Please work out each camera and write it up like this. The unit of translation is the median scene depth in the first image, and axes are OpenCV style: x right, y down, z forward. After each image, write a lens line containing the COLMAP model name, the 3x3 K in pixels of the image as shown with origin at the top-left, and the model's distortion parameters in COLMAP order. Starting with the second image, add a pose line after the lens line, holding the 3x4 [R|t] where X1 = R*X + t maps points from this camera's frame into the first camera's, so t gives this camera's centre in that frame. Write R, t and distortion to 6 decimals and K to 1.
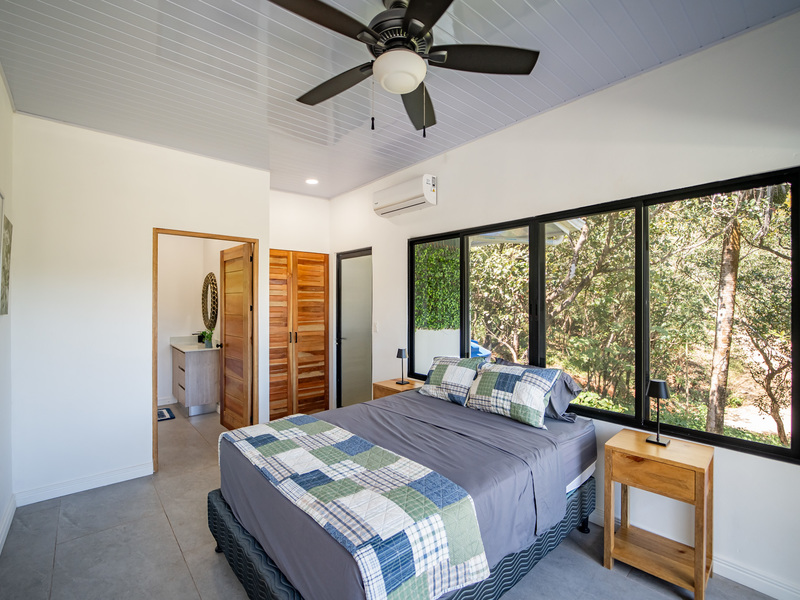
lens RADIAL K [[374.5, 0, 403.2], [0, 374.5, 310.2], [0, 0, 1]] dist [-0.021894, -0.000052]
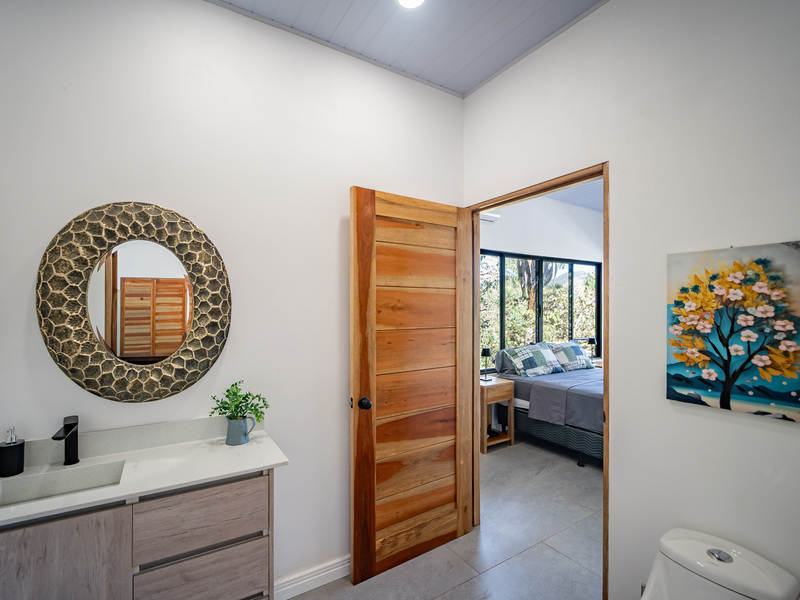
lens RADIAL K [[371.9, 0, 397.4], [0, 371.9, 302.4], [0, 0, 1]] dist [-0.021000, -0.000246]
pose [[0.146956, 0.010955, 0.989082, -1.705720], [0.013658, 0.999821, -0.013104, -0.028386], [-0.989049, 0.015434, 0.146780, 1.677926]]
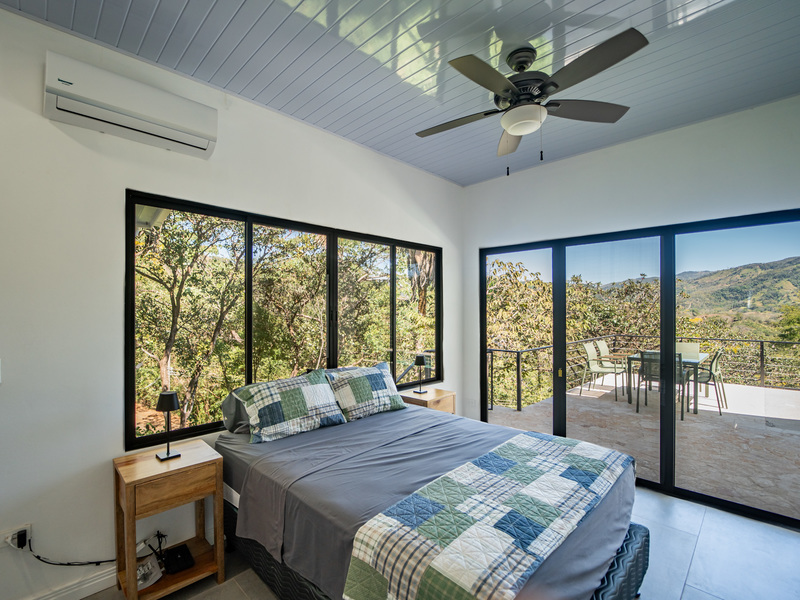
lens RADIAL K [[370.4, 0, 388.6], [0, 370.4, 303.9], [0, 0, 1]] dist [-0.019385, 0.000095]
pose [[-0.060708, 0.010895, 0.998096, -0.858787], [0.016487, 0.999815, -0.009911, -0.025482], [-0.998019, 0.015854, -0.060877, 1.083698]]
